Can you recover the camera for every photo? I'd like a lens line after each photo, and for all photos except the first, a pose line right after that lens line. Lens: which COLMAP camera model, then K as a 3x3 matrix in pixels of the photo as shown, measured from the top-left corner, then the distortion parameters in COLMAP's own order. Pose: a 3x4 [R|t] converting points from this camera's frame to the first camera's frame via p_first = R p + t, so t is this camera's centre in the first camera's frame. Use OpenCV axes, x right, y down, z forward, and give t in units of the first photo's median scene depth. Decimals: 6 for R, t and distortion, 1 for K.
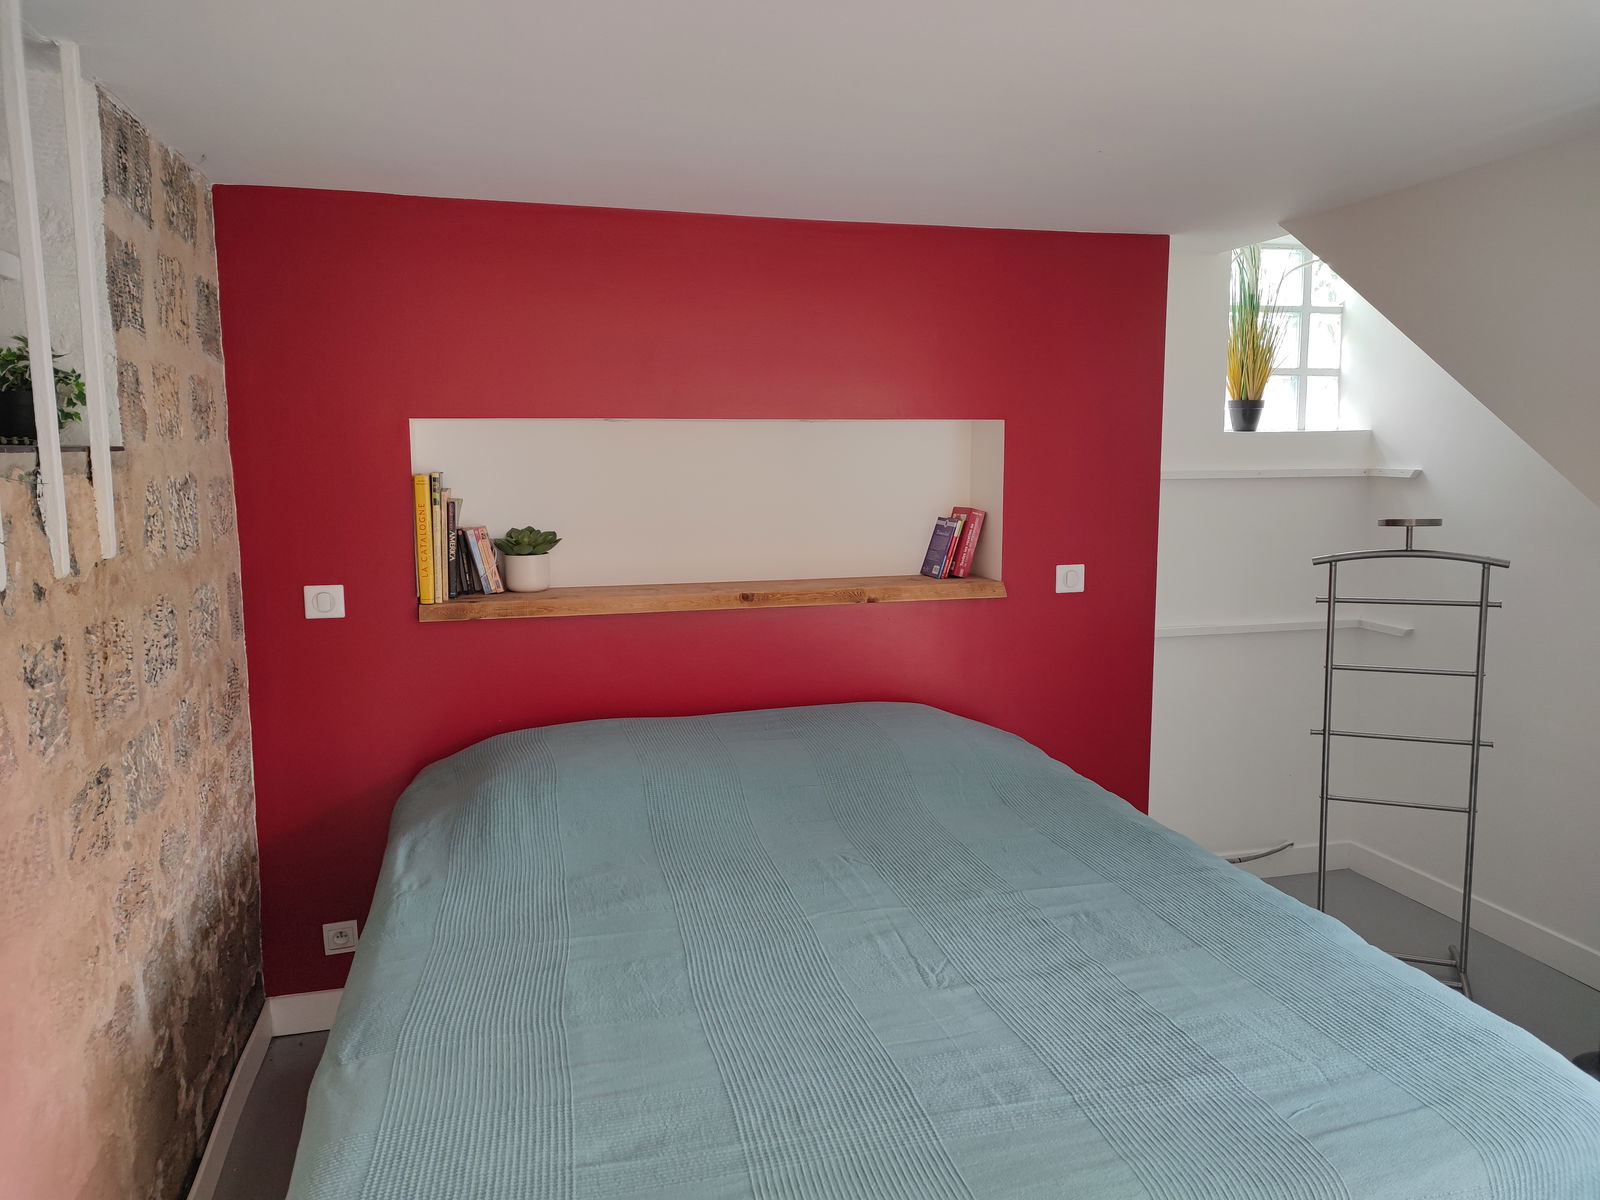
lens RADIAL K [[1172.4, 0, 844.2], [0, 1172.4, 569.8], [0, 0, 1]] dist [-0.002646, -0.020362]
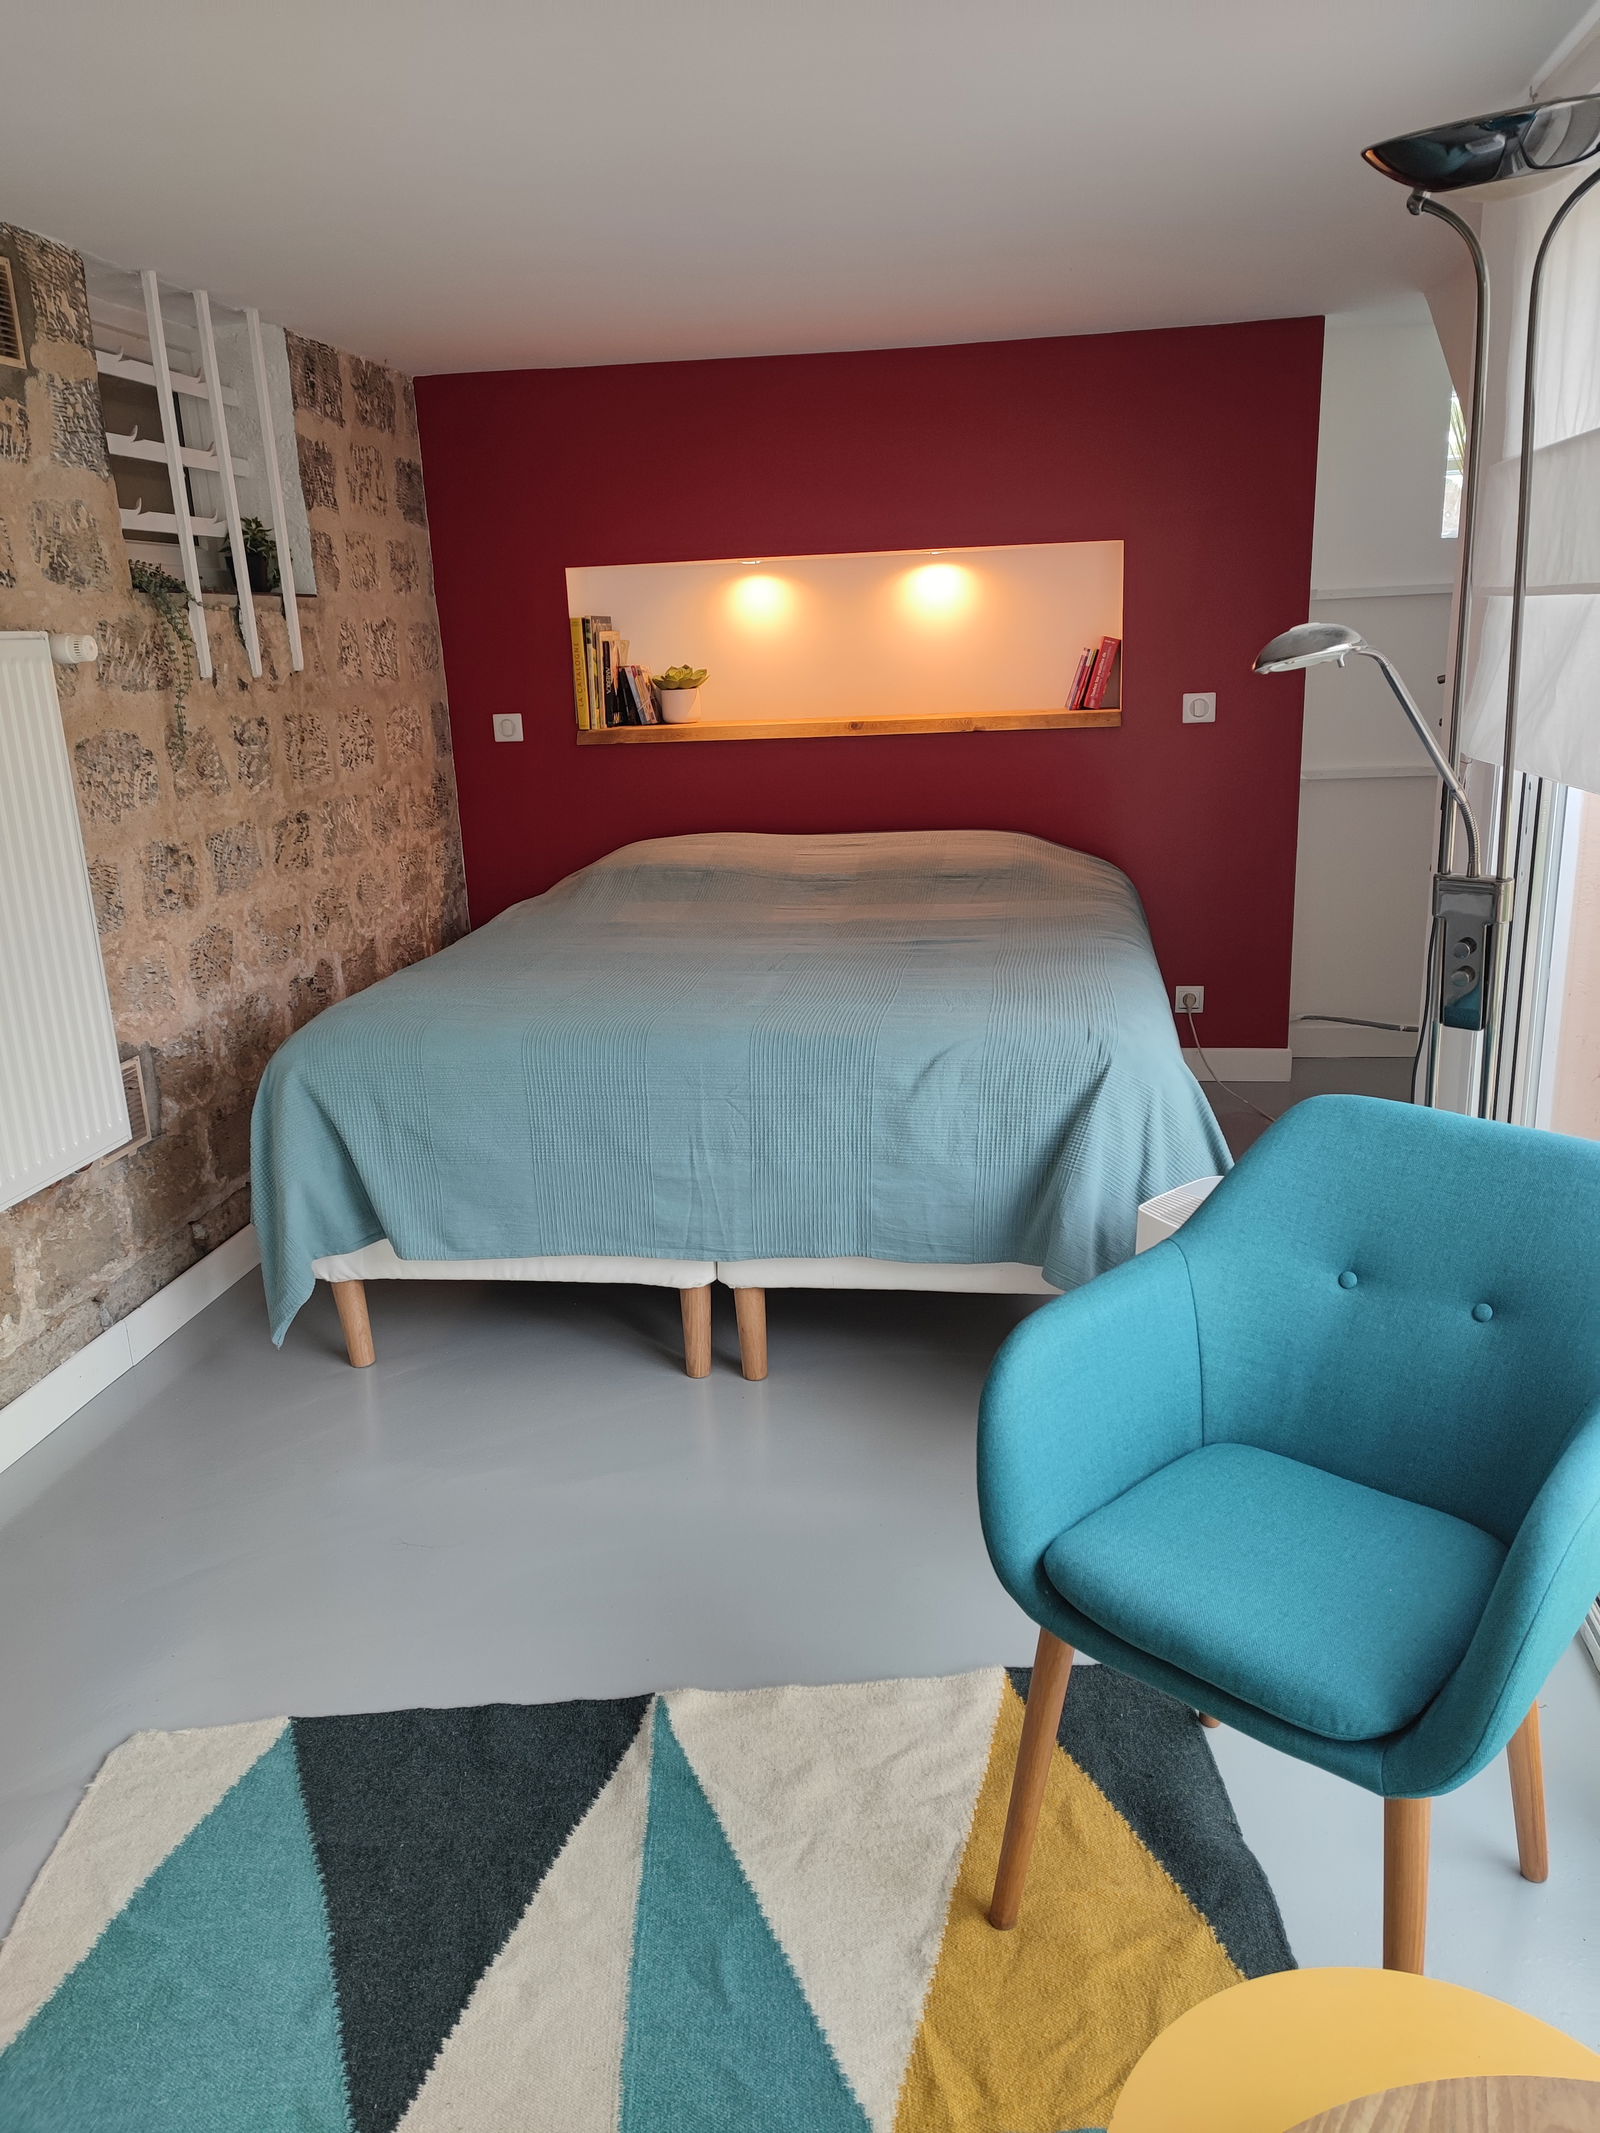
lens RADIAL K [[1563.0, 0, 804.3], [0, 1563.0, 1069.5], [0, 0, 1]] dist [-0.002646, -0.020362]
pose [[0.911457, 0.075919, -0.404330, 0.689232], [-0.004243, 0.984507, 0.175291, 0.119933], [0.411374, -0.158055, 0.897658, -0.518080]]
